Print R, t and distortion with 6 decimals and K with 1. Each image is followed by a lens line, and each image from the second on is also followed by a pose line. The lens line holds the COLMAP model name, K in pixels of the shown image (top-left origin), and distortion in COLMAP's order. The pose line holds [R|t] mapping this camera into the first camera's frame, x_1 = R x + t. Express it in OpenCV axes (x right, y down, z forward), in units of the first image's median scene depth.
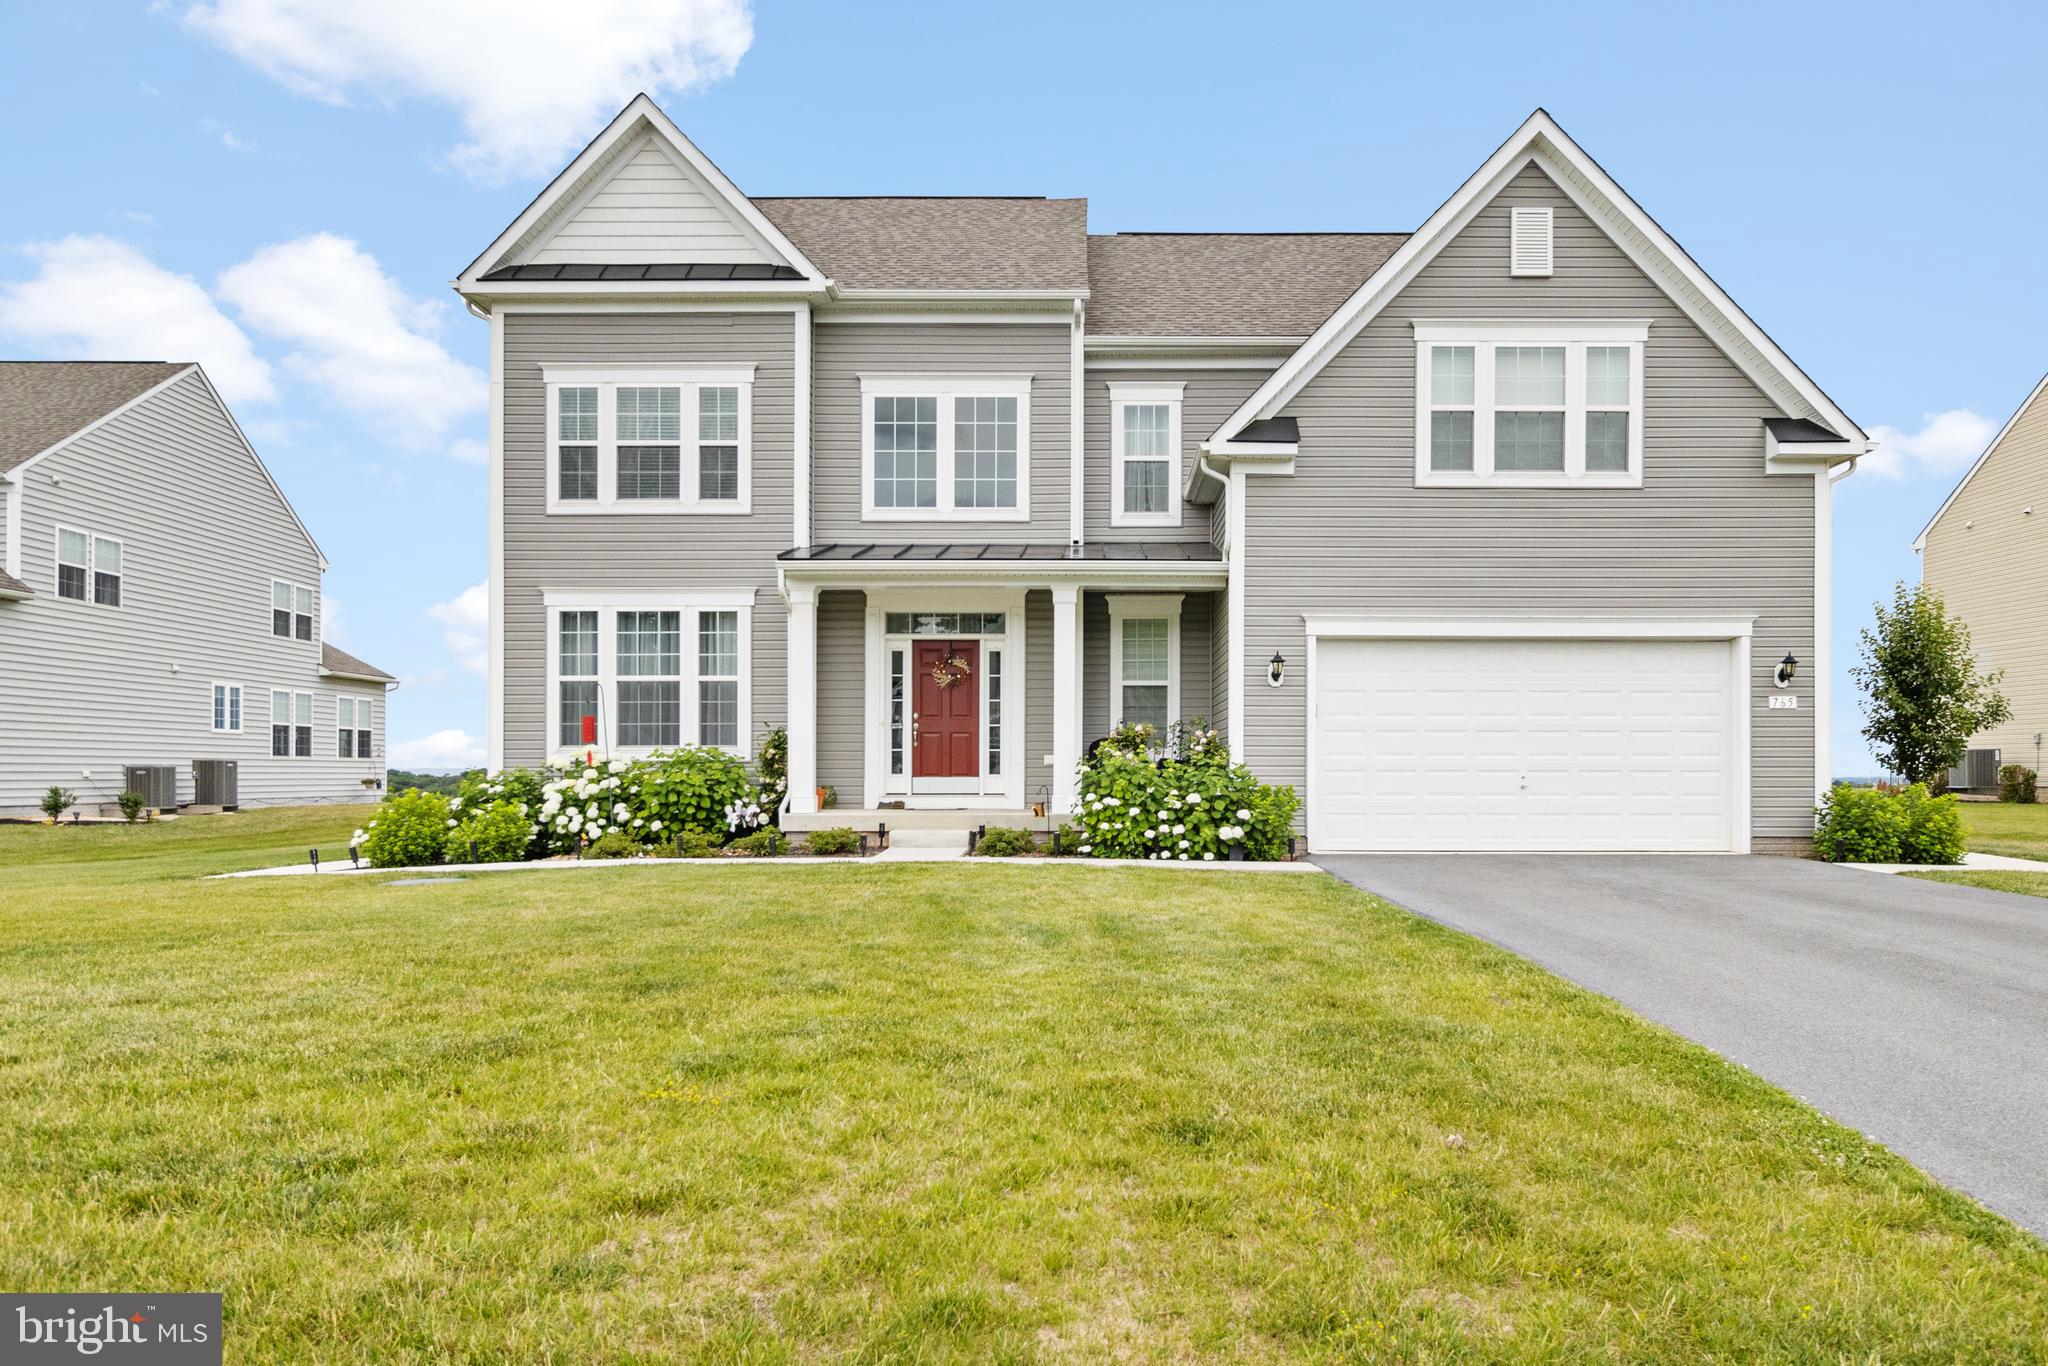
lens RADIAL K [[1399.0, 0, 1049.0], [0, 1399.0, 814.8], [0, 0, 1]] dist [0.007202, -0.003681]
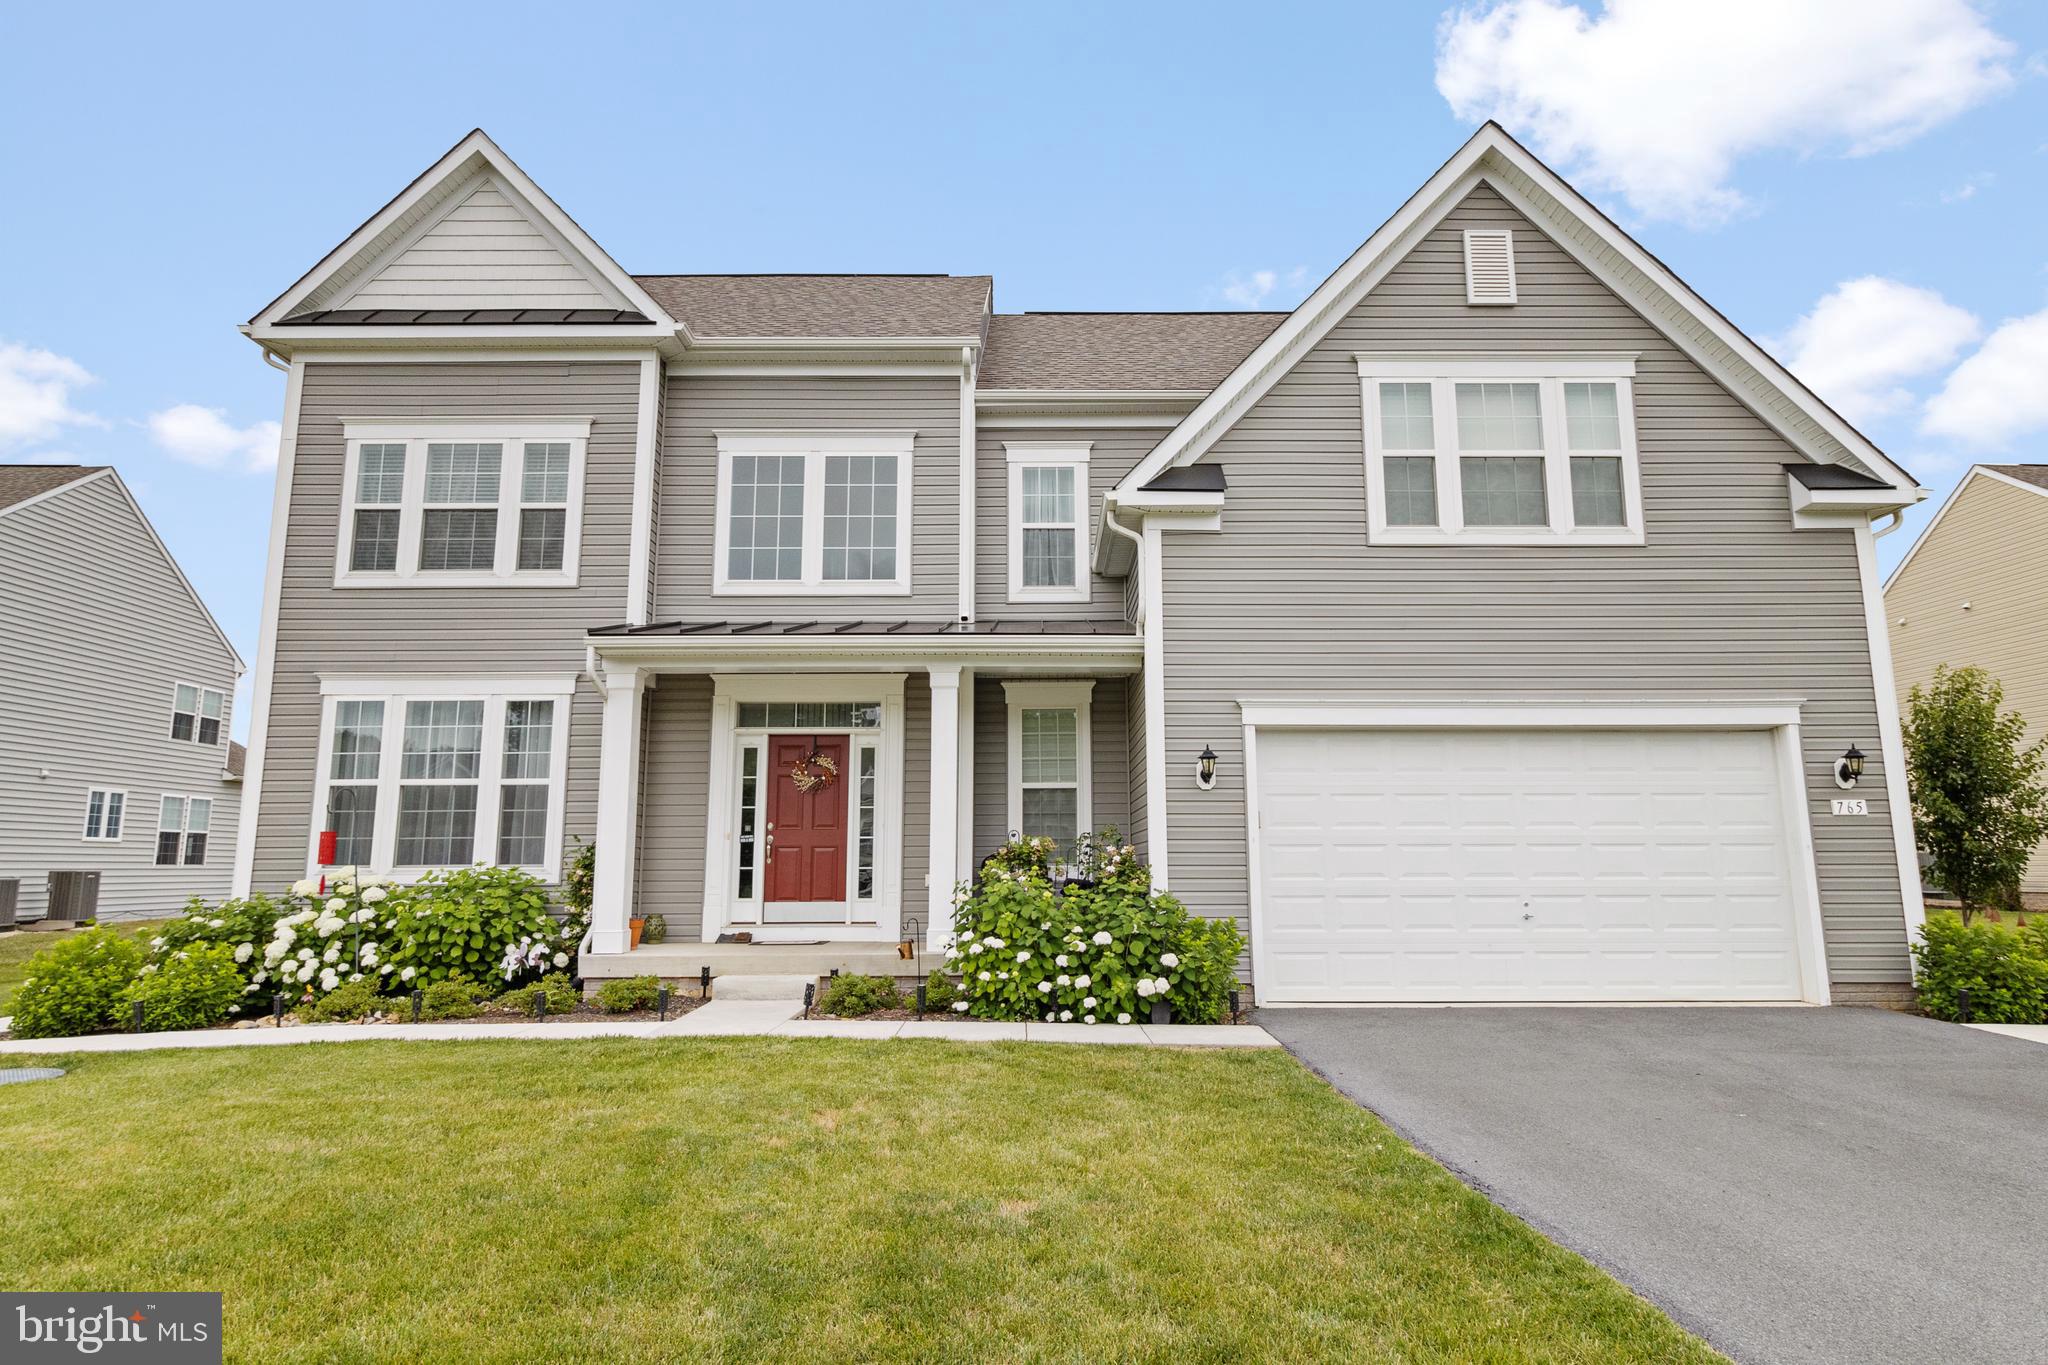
lens RADIAL K [[1245.0, 0, 1014.1], [0, 1245.0, 680.2], [0, 0, 1]] dist [0.003009, -0.000861]
pose [[0.999957, -0.002993, 0.008749, 0.043692], [0.004488, 0.984339, -0.176230, -0.026719], [-0.008084, 0.176262, 0.984310, 0.275258]]
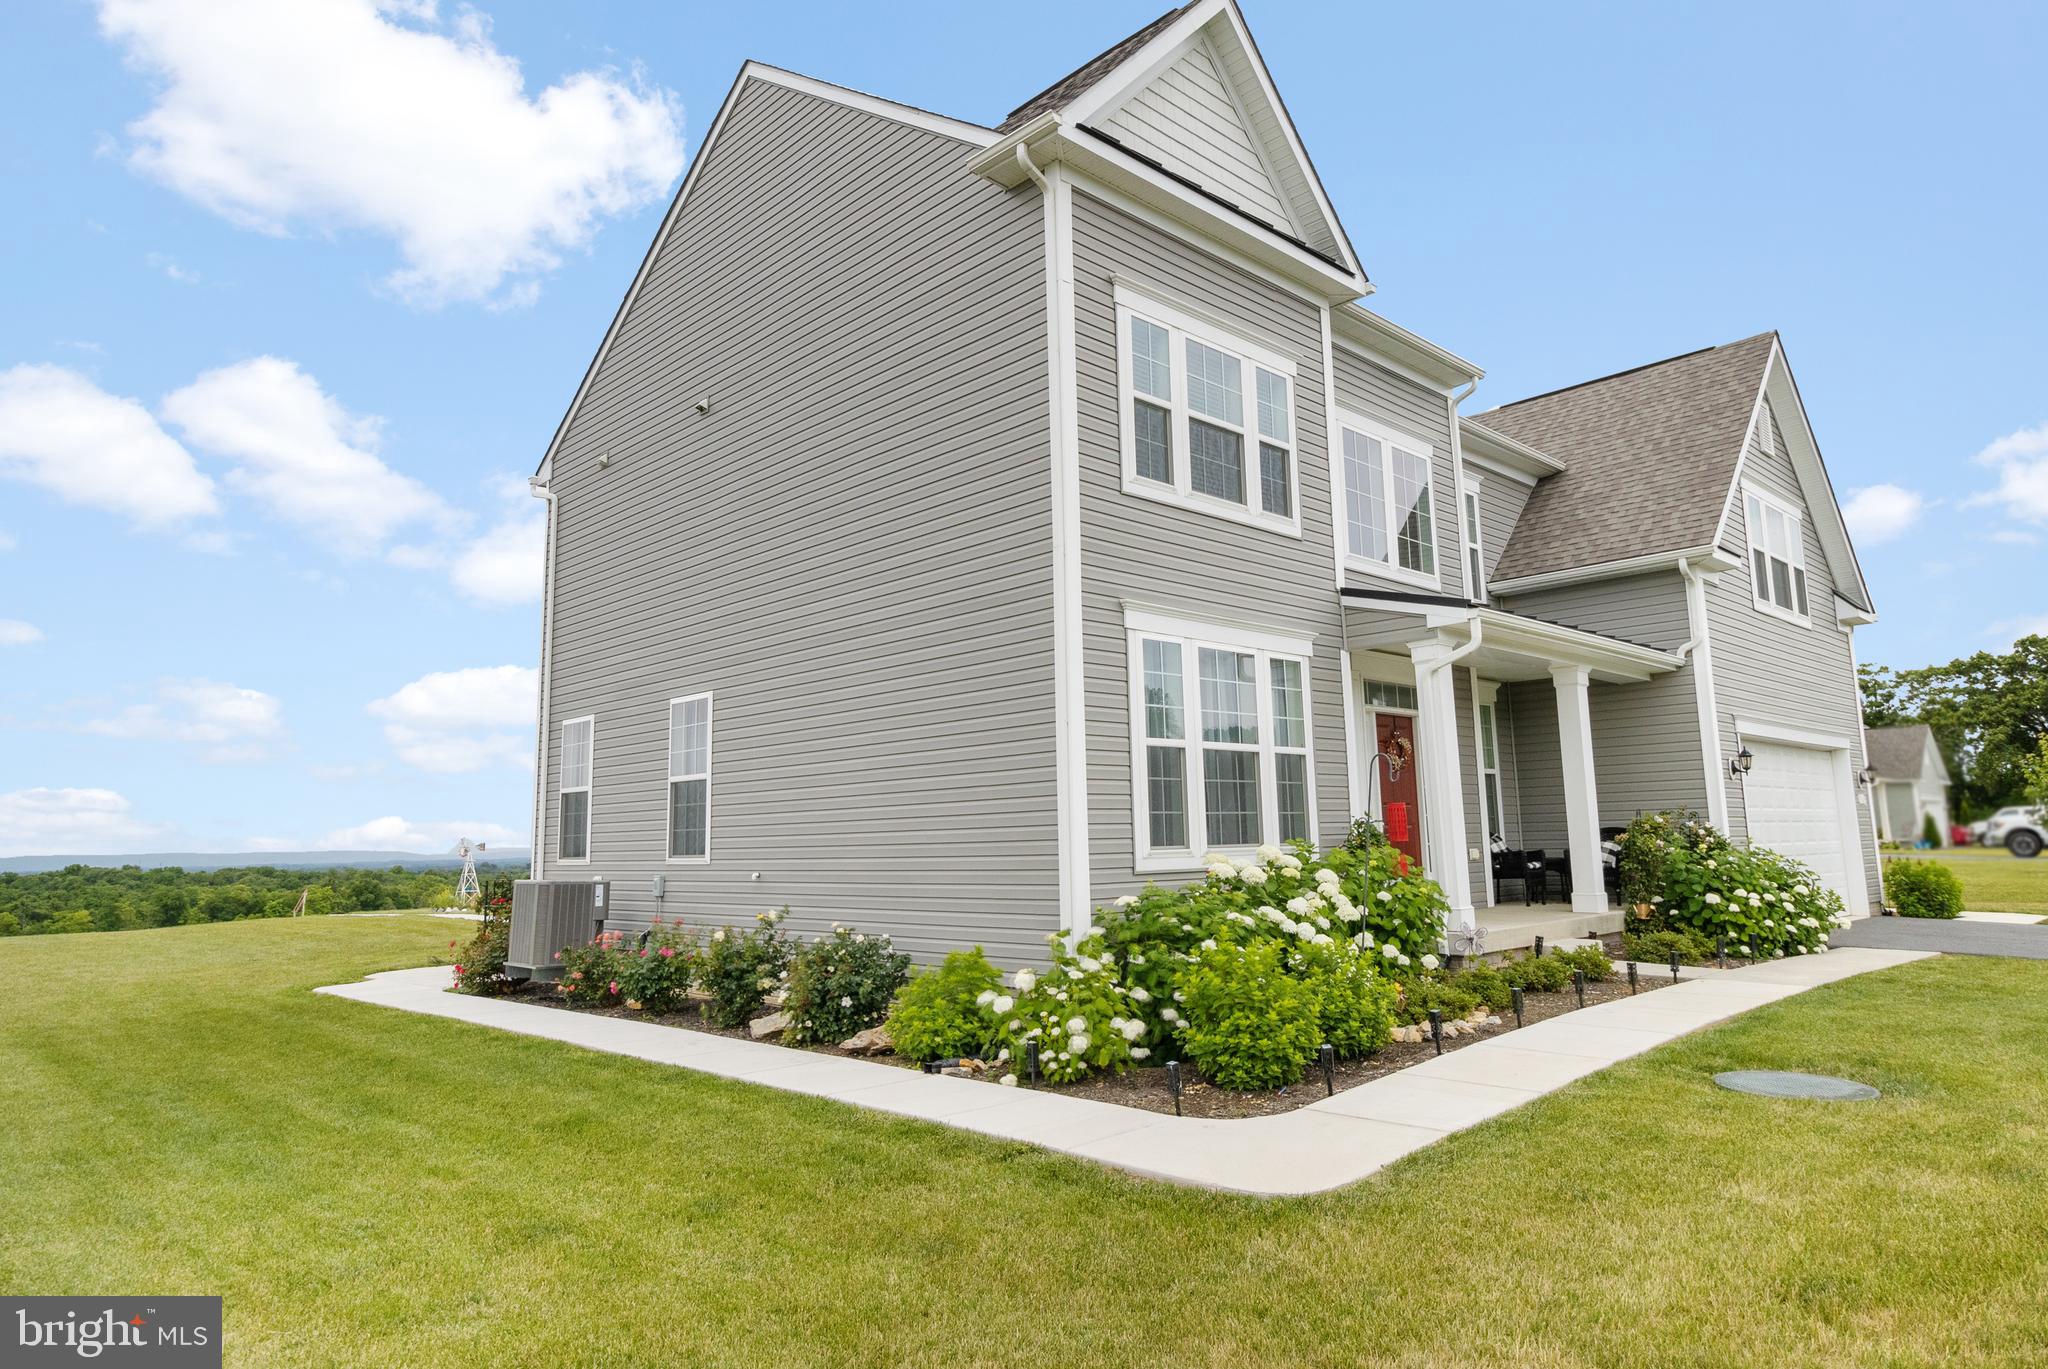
lens RADIAL K [[1245.0, 0, 1023.7], [0, 1245.0, 681.9], [0, 0, 1]] dist [0.003009, -0.000861]
pose [[0.718563, 0.073347, 0.691584, -0.805029], [0.033464, 0.989625, -0.139725, -0.047115], [-0.694657, 0.123544, 0.708653, 0.640119]]
